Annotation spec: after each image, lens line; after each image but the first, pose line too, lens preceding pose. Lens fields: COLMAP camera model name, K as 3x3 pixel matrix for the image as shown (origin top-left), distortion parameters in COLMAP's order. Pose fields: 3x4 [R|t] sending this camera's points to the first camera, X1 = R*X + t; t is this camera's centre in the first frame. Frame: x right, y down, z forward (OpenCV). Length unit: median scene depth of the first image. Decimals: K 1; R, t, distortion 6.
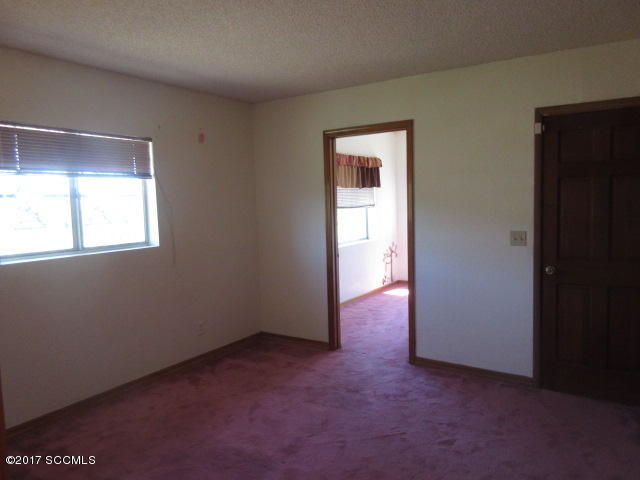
lens RADIAL K [[476.0, 0, 320.6], [0, 476.0, 243.0], [0, 0, 1]] dist [-0.007246, -0.004851]
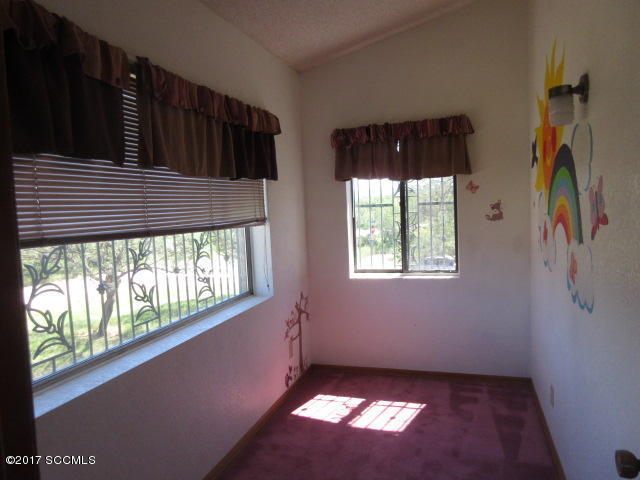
lens RADIAL K [[476.0, 0, 320.6], [0, 476.0, 243.0], [0, 0, 1]] dist [-0.007246, -0.004851]
pose [[0.962883, -0.028011, 0.268461, 0.043840], [0.030935, 0.999499, -0.006666, -0.054589], [-0.268140, 0.014723, 0.963267, 0.570485]]
